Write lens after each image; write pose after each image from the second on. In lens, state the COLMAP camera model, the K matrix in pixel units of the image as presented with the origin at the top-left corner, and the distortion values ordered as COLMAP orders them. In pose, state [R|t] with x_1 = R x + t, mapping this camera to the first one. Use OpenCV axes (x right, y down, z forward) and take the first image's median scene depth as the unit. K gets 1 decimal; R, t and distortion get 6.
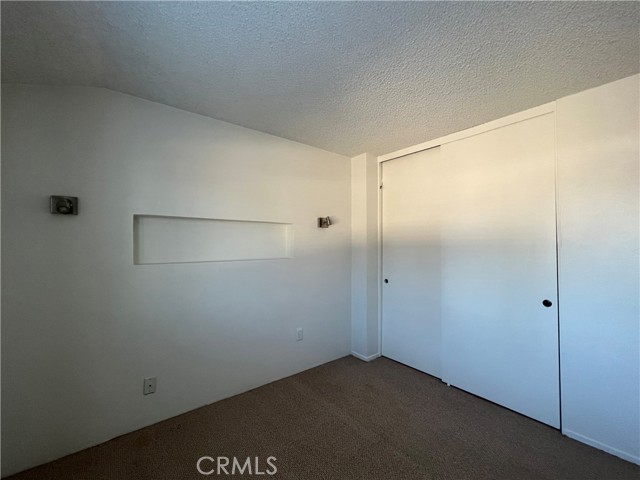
lens RADIAL K [[258.3, 0, 320.0], [0, 258.3, 240.0], [0, 0, 1]] dist [-0.002636, 0.000191]
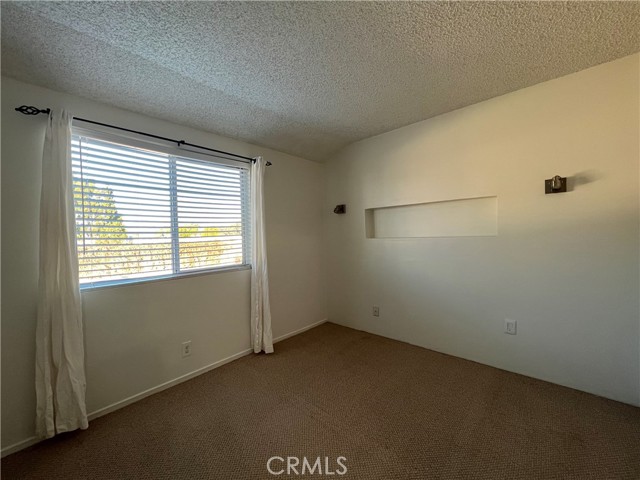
lens RADIAL K [[258.3, 0, 320.0], [0, 258.3, 240.0], [0, 0, 1]] dist [-0.002636, 0.000191]
pose [[0.181429, 0.017527, -0.983248, 0.760075], [0.051840, 0.998281, 0.027360, 0.035567], [0.982037, -0.055935, 0.180208, 0.314087]]
